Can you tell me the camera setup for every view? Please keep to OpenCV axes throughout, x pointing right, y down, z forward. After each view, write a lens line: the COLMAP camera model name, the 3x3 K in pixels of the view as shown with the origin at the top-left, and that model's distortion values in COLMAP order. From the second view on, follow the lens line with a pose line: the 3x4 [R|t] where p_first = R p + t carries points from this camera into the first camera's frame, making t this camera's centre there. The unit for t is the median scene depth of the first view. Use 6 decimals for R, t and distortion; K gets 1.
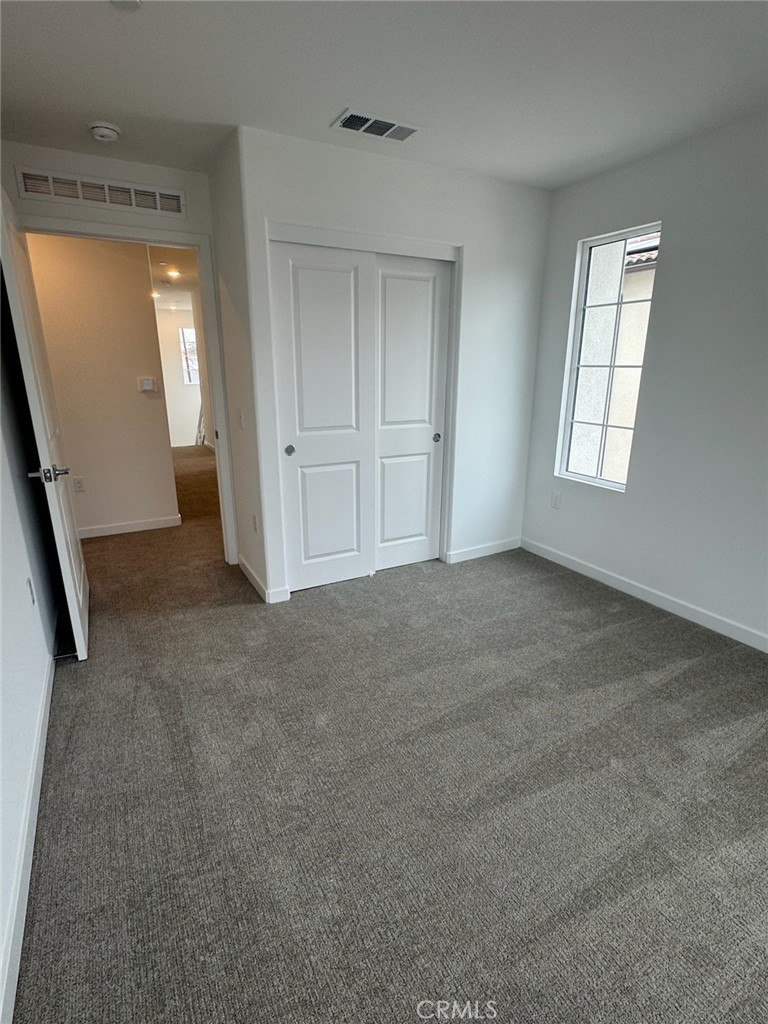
lens RADIAL K [[515.5, 0, 384.0], [0, 515.5, 512.0], [0, 0, 1]] dist [-0.002124, -0.000628]
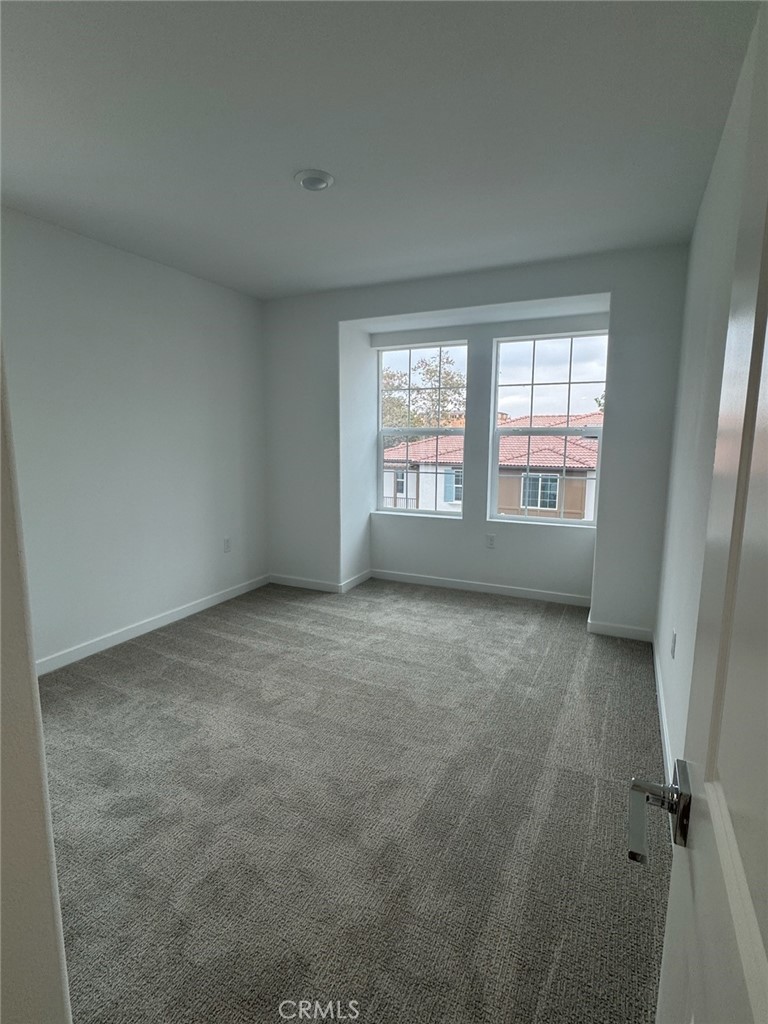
lens RADIAL K [[515.5, 0, 384.0], [0, 515.5, 512.0], [0, 0, 1]] dist [-0.002124, -0.000628]
pose [[-0.583345, -0.129831, 0.801781, -0.746348], [0.212259, 0.928470, 0.304777, -0.335141], [-0.783999, 0.347976, -0.514061, 1.159262]]
